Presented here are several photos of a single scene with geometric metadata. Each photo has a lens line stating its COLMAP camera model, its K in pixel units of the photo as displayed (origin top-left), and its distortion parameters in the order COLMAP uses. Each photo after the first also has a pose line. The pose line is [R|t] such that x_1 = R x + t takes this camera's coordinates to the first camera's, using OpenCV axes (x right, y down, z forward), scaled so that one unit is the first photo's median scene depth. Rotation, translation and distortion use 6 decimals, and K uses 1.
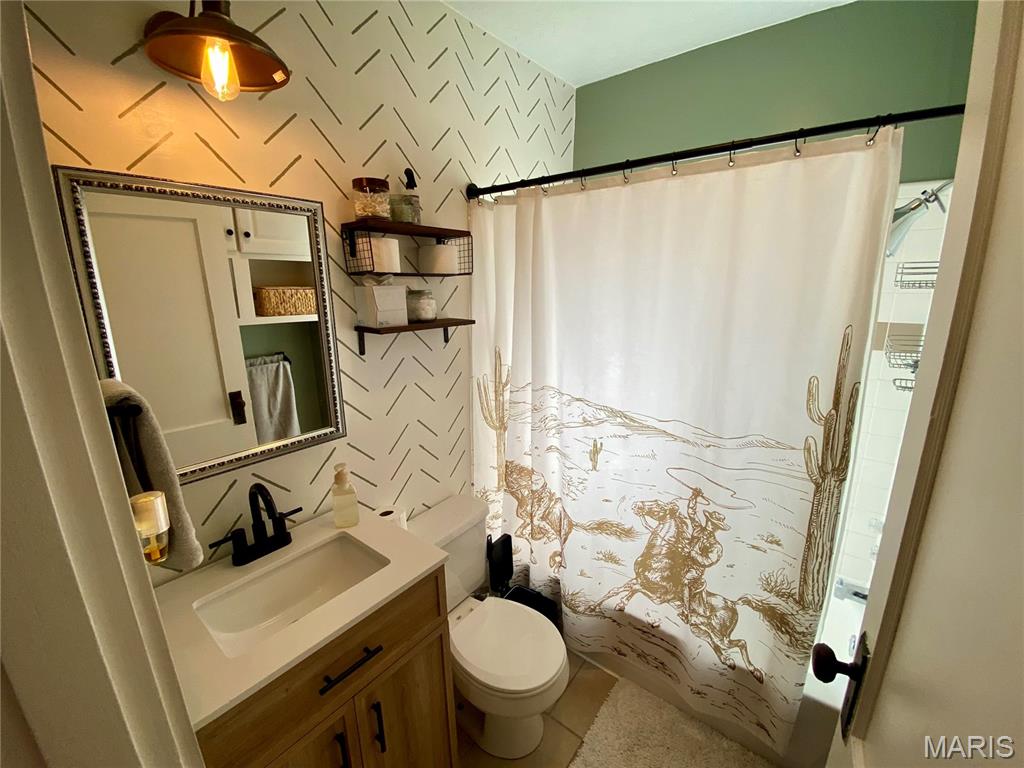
lens RADIAL K [[419.5, 0, 510.6], [0, 419.5, 383.9], [0, 0, 1]] dist [0.034651, -0.028733]
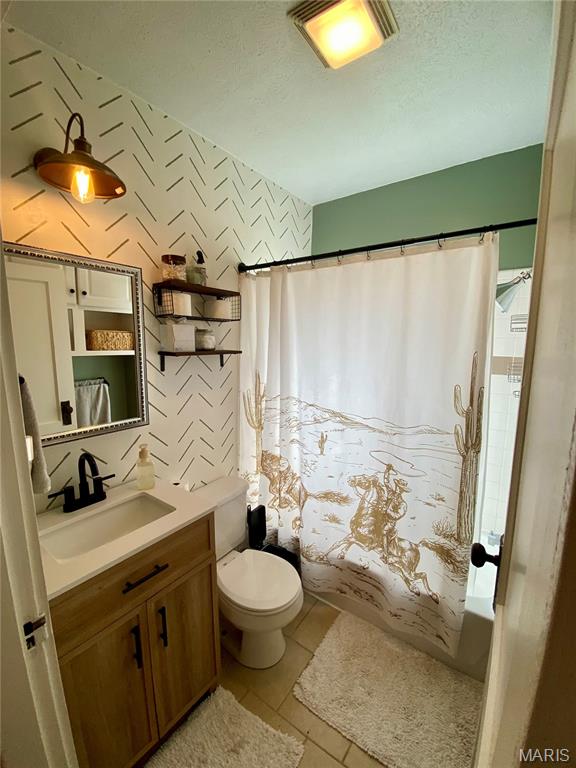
lens RADIAL K [[314.6, 0, 288.0], [0, 314.6, 384.0], [0, 0, 1]] dist [0.034651, -0.028733]
pose [[0.998927, 0.013035, 0.044430, 0.034358], [-0.008702, 0.995310, -0.096344, 0.078336], [-0.045478, 0.095854, 0.994356, -0.107862]]
